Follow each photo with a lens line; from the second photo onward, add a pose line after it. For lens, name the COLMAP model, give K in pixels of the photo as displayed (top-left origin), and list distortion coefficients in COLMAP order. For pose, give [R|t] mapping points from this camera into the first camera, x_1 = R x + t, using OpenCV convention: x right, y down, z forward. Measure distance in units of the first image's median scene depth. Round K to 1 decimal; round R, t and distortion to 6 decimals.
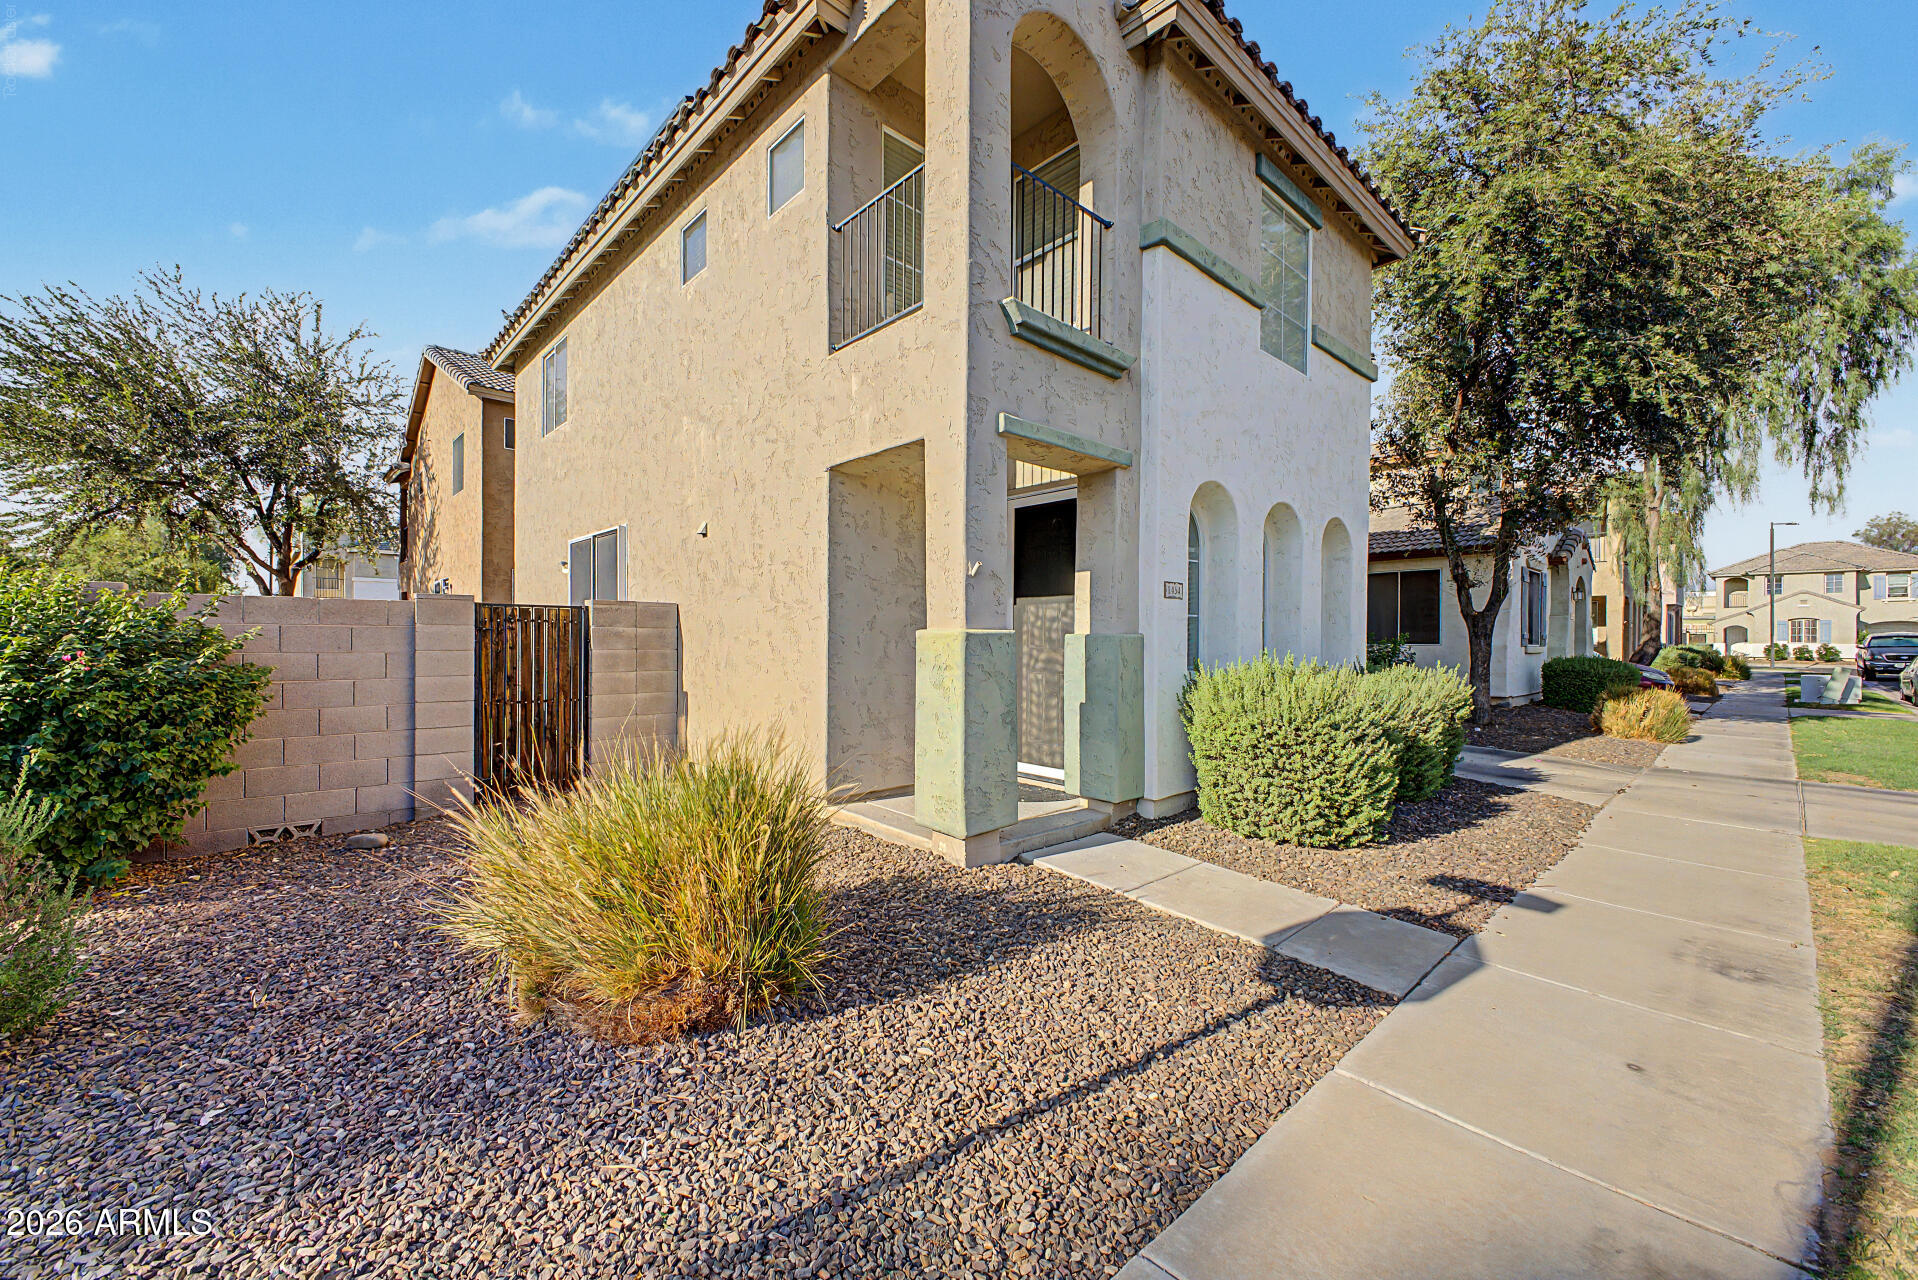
lens RADIAL K [[761.1, 0, 961.4], [0, 761.1, 634.3], [0, 0, 1]] dist [0.035915, -0.015013]
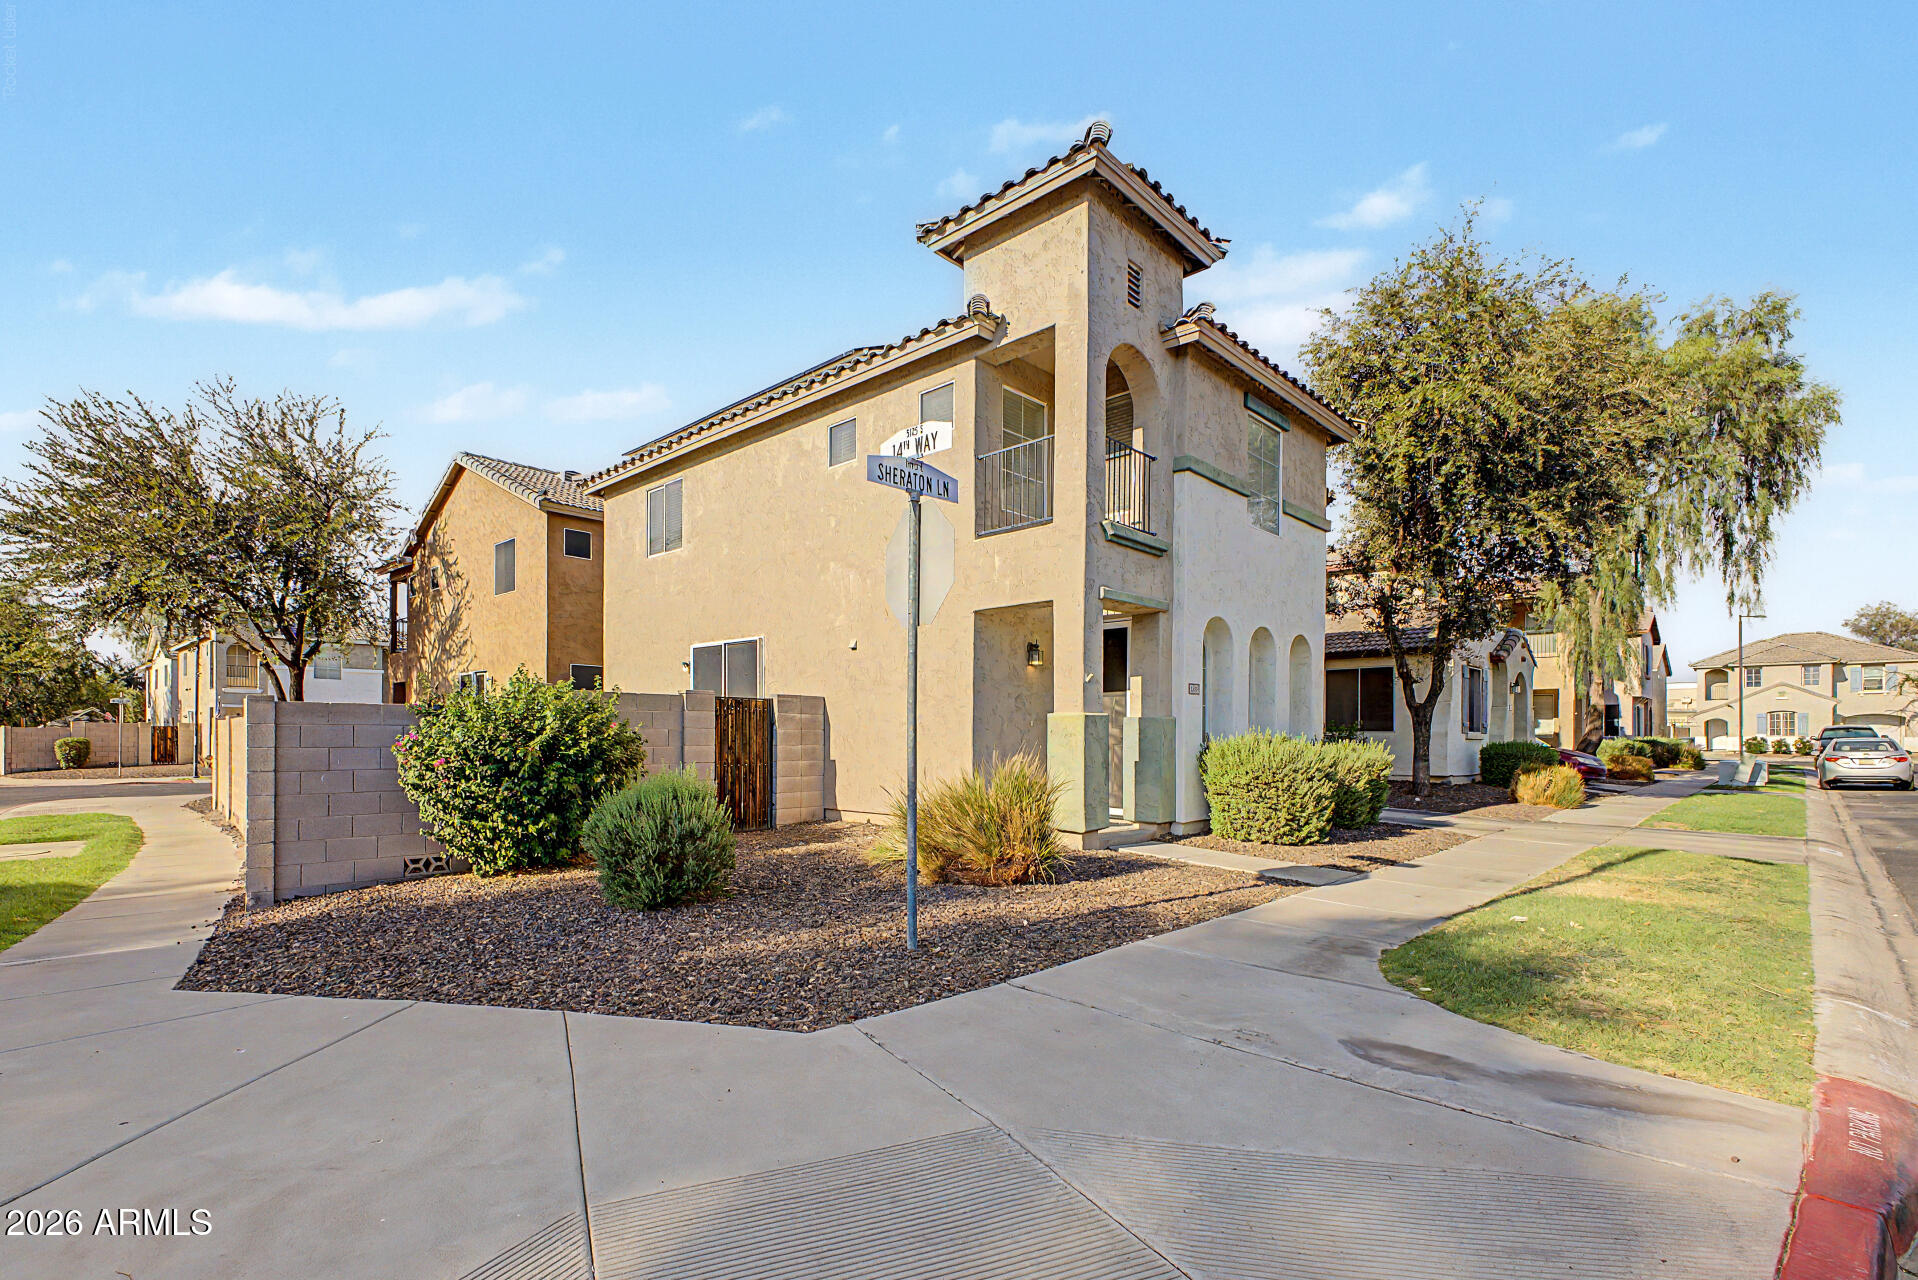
lens RADIAL K [[902.8, 0, 902.2], [0, 902.8, 727.4], [0, 0, 1]] dist [0.060239, -0.029321]
pose [[0.999524, -0.000842, 0.030839, -0.256189], [0.001001, 0.999986, -0.005124, 0.020447], [-0.030834, 0.005153, 0.999511, -0.570220]]
